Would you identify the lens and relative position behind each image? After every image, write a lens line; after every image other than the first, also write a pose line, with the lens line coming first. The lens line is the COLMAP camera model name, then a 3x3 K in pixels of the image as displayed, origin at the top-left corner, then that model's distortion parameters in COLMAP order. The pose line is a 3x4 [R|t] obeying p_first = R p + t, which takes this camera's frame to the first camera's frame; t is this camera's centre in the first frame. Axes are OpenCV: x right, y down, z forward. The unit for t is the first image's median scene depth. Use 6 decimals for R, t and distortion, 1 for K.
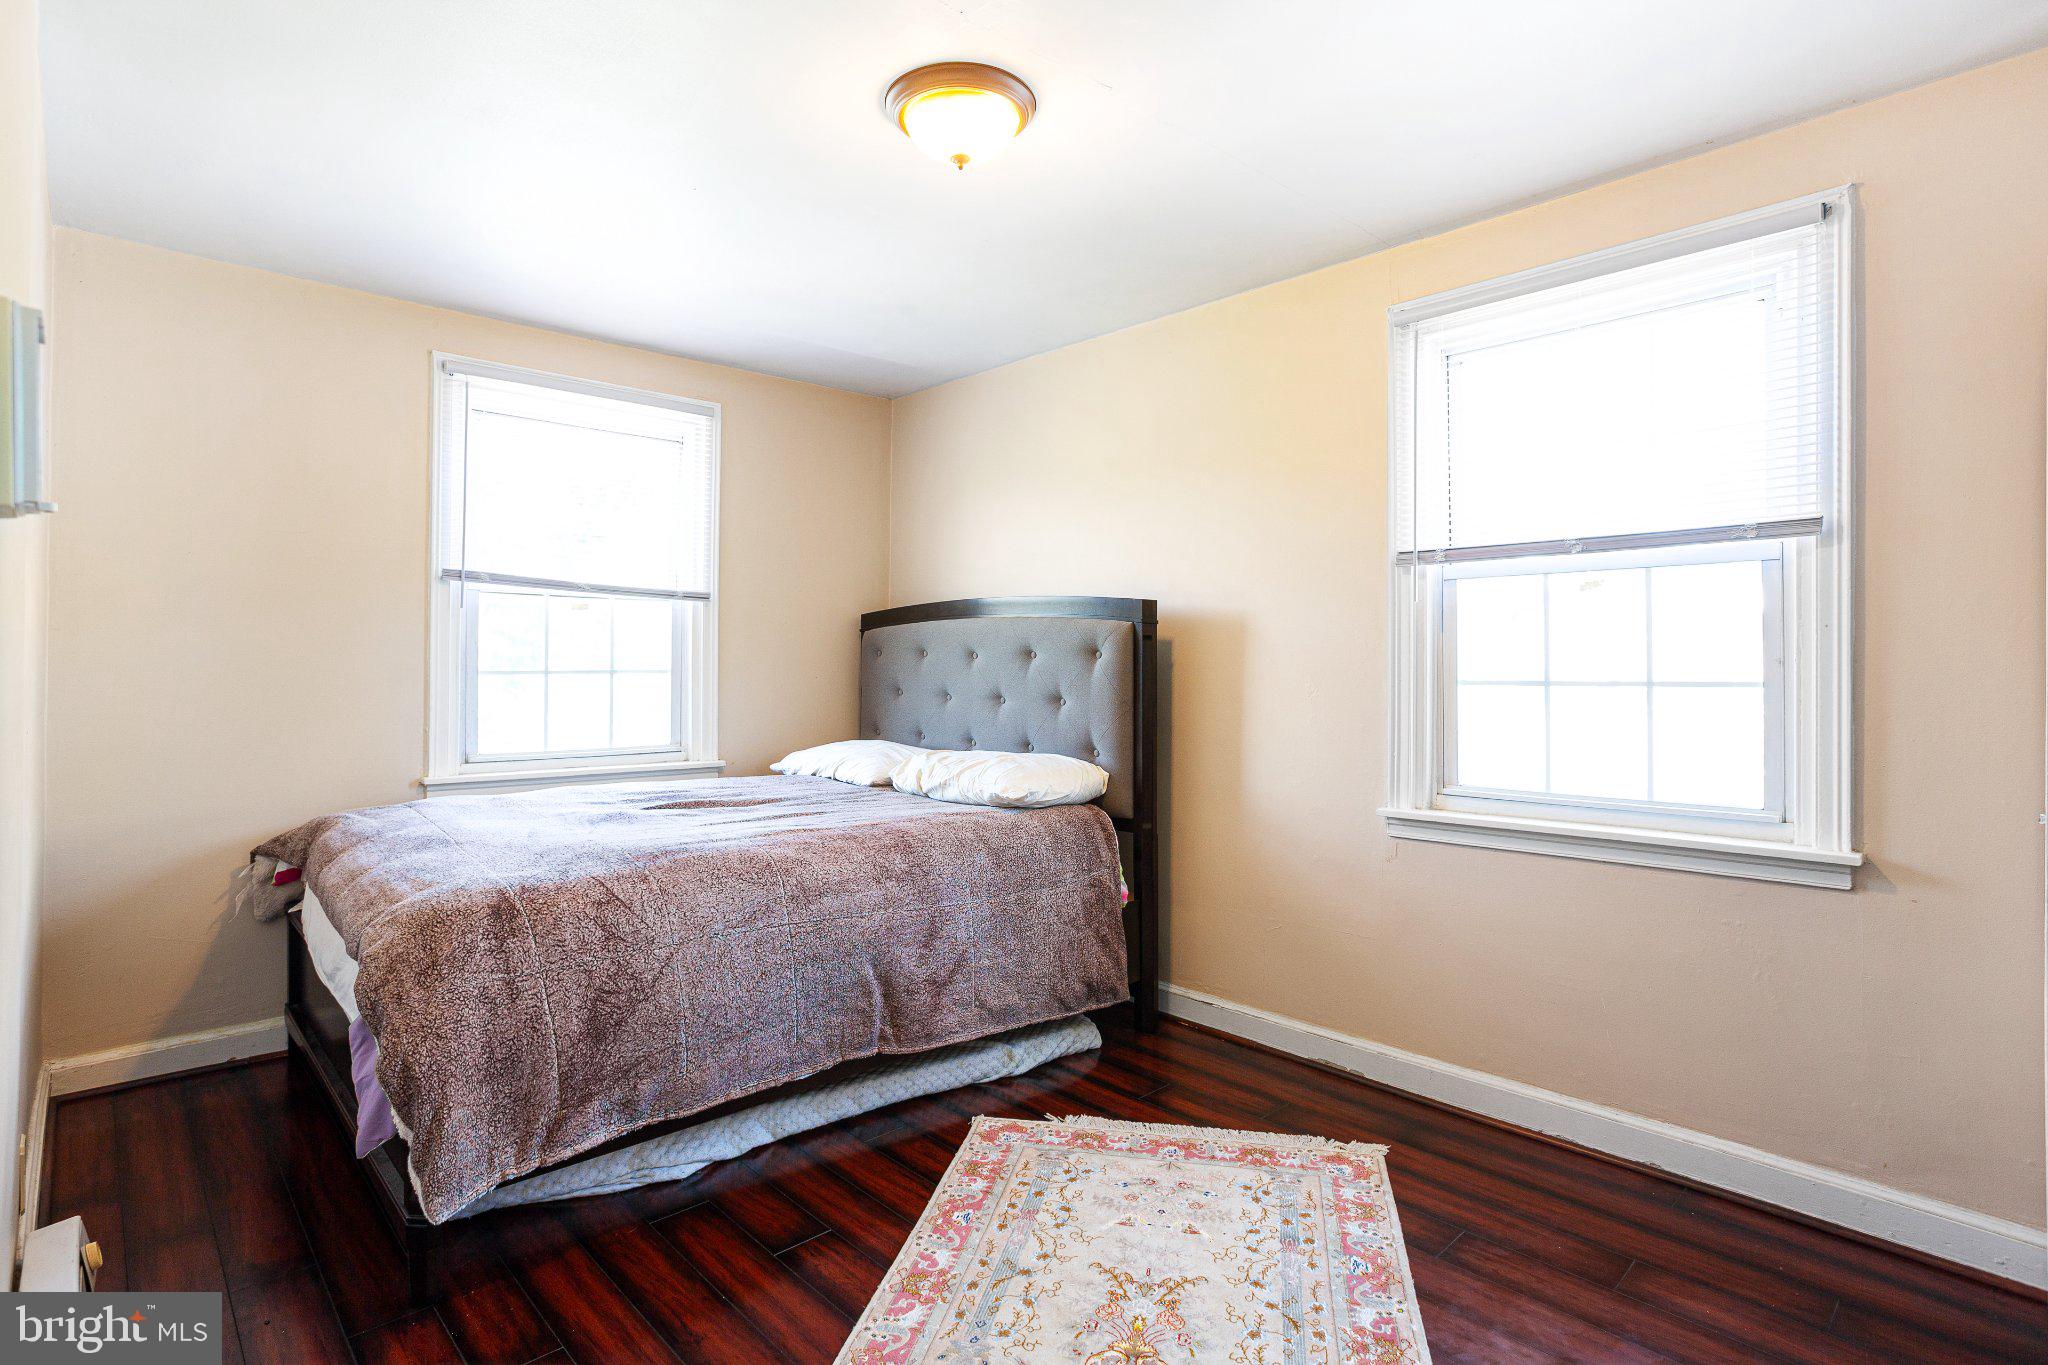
lens RADIAL K [[1028.6, 0, 1018.5], [0, 1028.6, 667.1], [0, 0, 1]] dist [-0.019311, 0.005554]
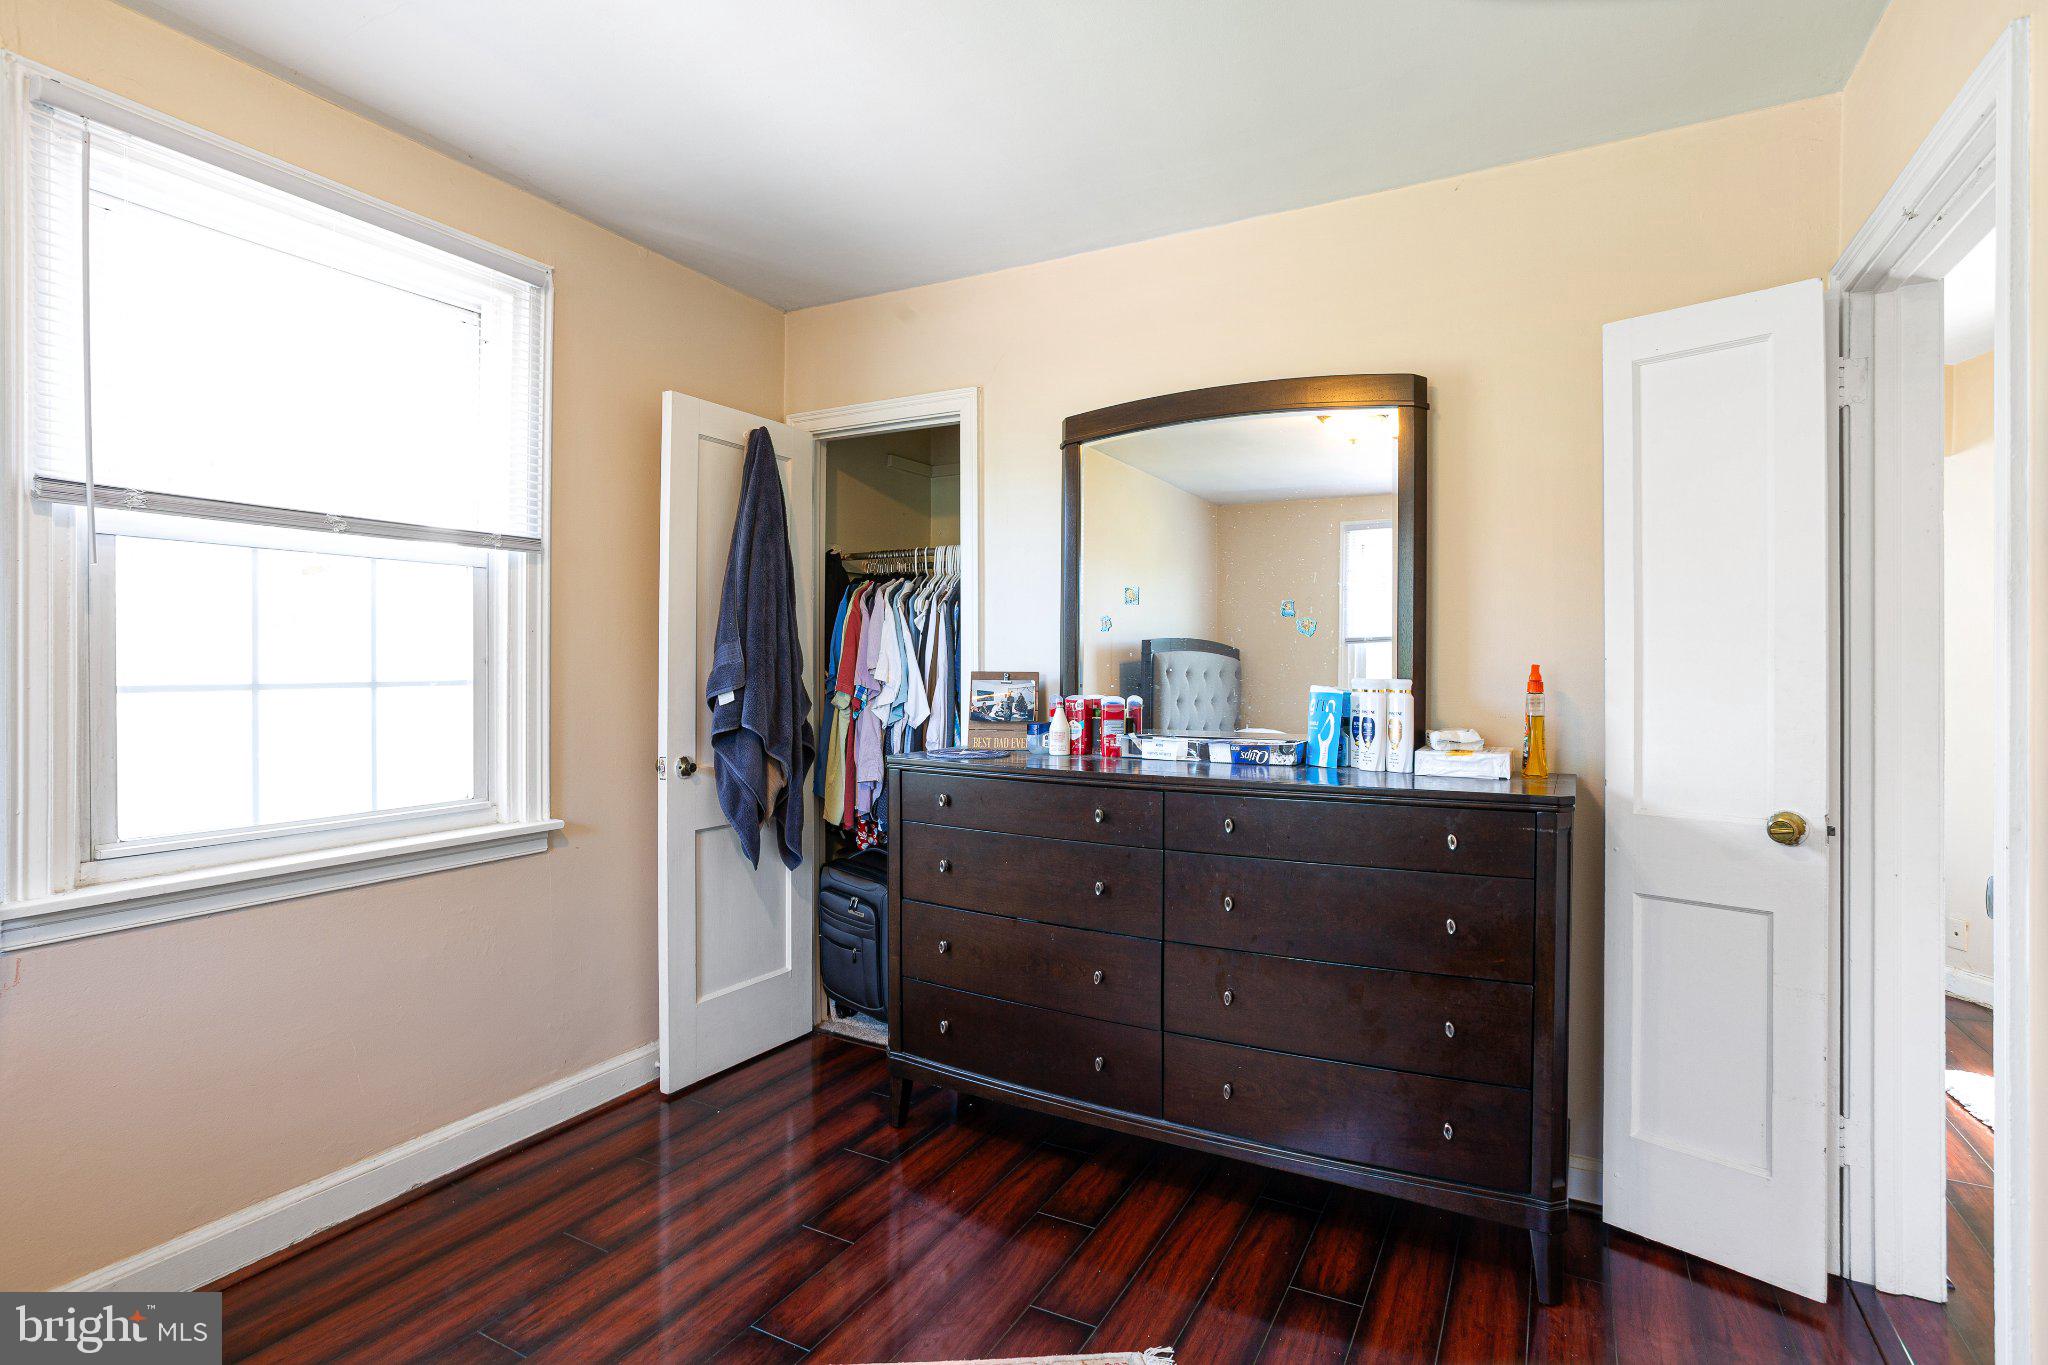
lens RADIAL K [[1028.6, 0, 1030.3], [0, 1028.6, 675.0], [0, 0, 1]] dist [-0.019311, 0.005554]
pose [[-0.339385, -0.013253, 0.940554, -0.473966], [-0.008735, 0.999902, 0.010937, -0.007846], [-0.940607, -0.004504, -0.339467, 0.794528]]
